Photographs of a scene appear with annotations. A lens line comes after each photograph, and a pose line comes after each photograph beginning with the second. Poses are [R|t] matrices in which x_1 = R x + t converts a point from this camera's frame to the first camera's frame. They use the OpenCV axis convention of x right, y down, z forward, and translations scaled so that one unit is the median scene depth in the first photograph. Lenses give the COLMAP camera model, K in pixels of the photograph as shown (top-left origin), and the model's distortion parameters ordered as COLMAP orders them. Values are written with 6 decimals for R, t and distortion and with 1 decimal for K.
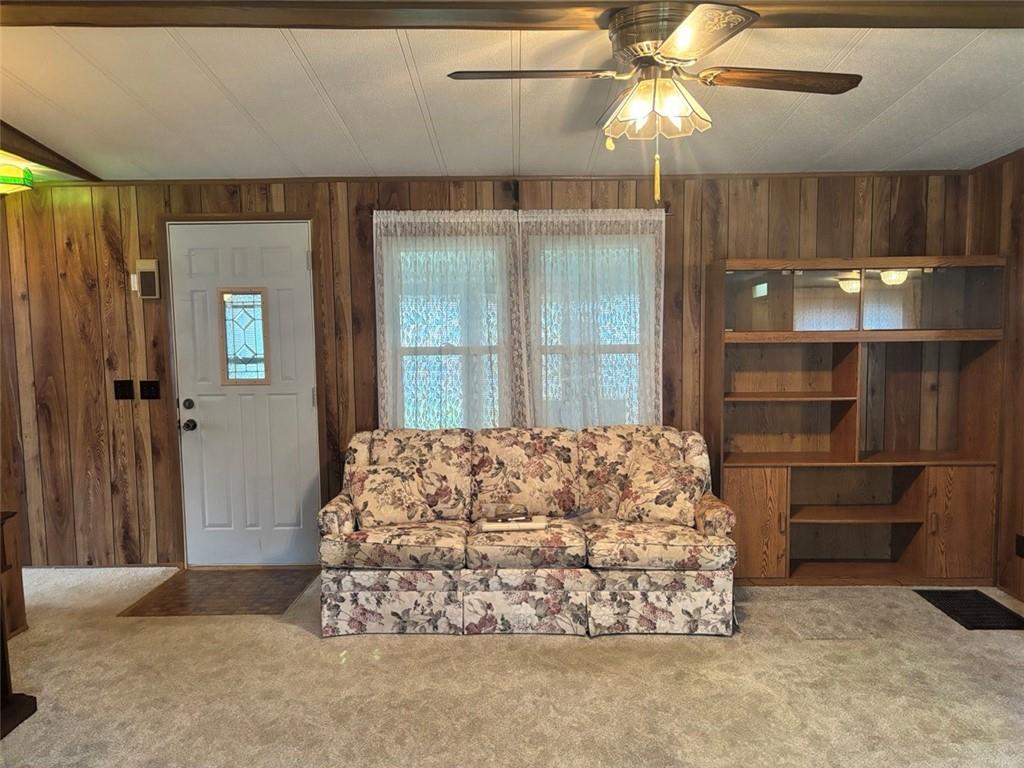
lens RADIAL K [[775.0, 0, 503.4], [0, 775.0, 380.7], [0, 0, 1]] dist [0.026443, -0.022007]
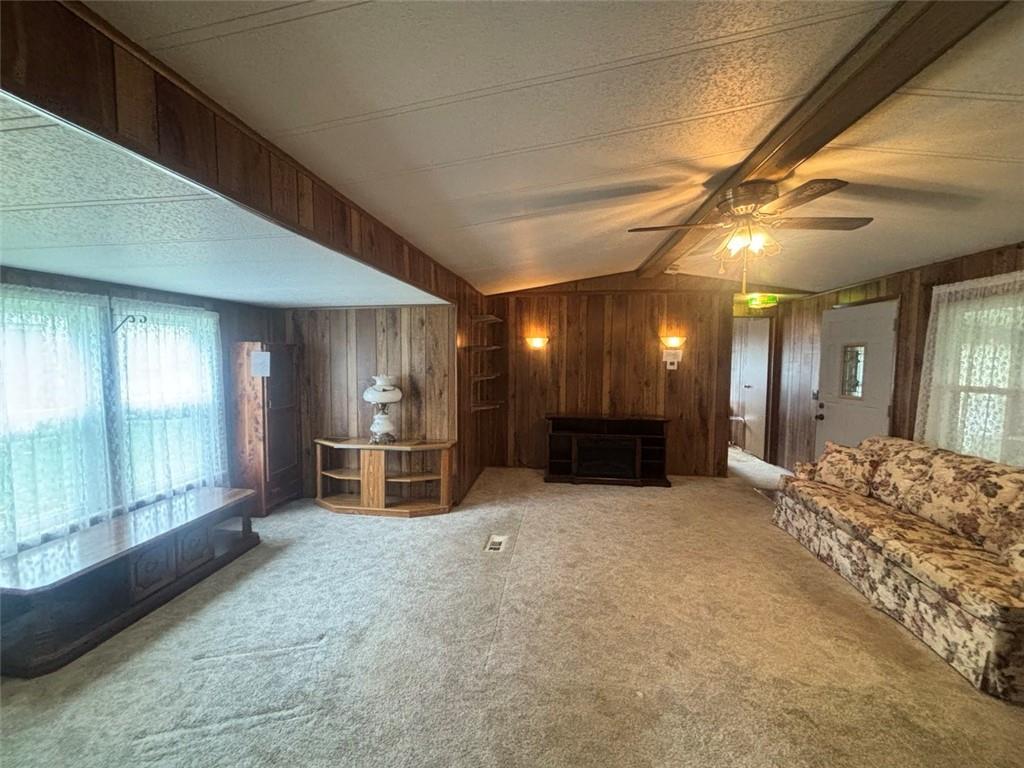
lens RADIAL K [[413.0, 0, 511.5], [0, 413.0, 384.2], [0, 0, 1]] dist [-0.001475, 0.000620]
pose [[-0.108649, 0.079336, -0.990909, 0.793007], [-0.097558, 0.991147, 0.090052, -0.042565], [0.989281, 0.106456, -0.099947, 0.401091]]
